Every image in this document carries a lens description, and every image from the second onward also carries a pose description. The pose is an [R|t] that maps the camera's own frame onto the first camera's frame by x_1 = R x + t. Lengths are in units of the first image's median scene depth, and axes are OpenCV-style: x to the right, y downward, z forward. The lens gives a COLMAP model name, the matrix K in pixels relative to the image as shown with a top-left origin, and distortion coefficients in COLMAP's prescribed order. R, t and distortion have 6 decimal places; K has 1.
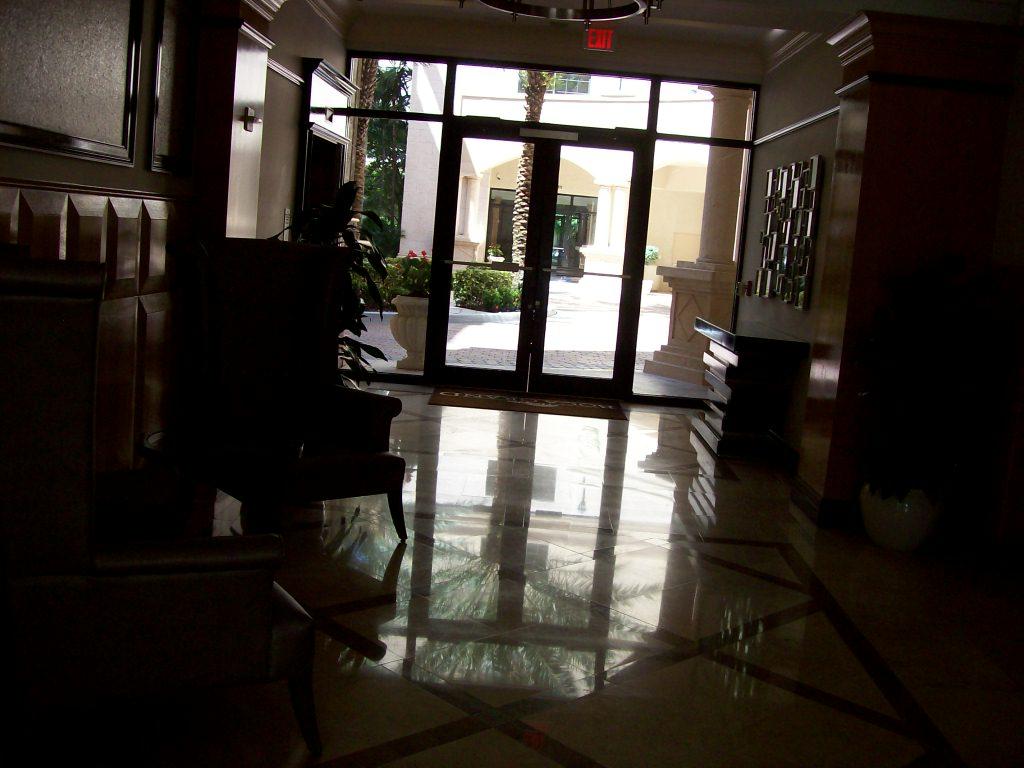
lens RADIAL K [[1081.1, 0, 512.0], [0, 1081.1, 384.0], [0, 0, 1]] dist [0.009274, 0.014394]
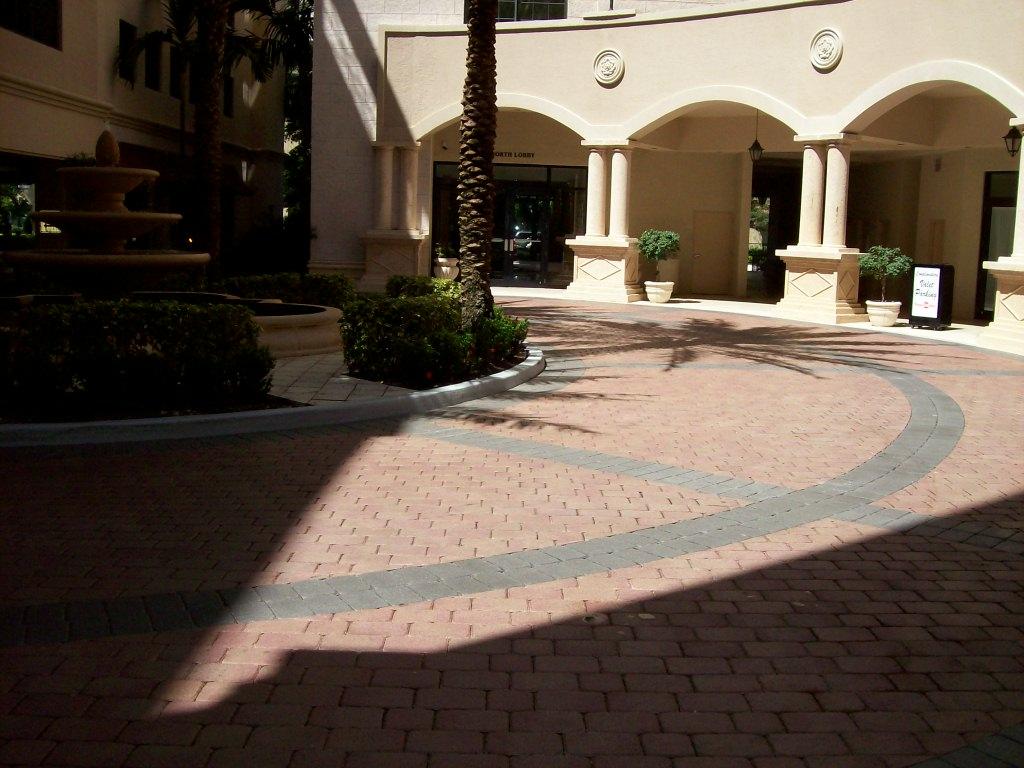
lens RADIAL K [[1081.1, 0, 512.0], [0, 1081.1, 384.0], [0, 0, 1]] dist [0.009274, 0.014394]
pose [[0.998256, -0.054716, 0.022160, 0.010812], [0.054485, 0.998455, 0.010869, -0.058863], [-0.022721, -0.009643, 0.999695, 0.422260]]
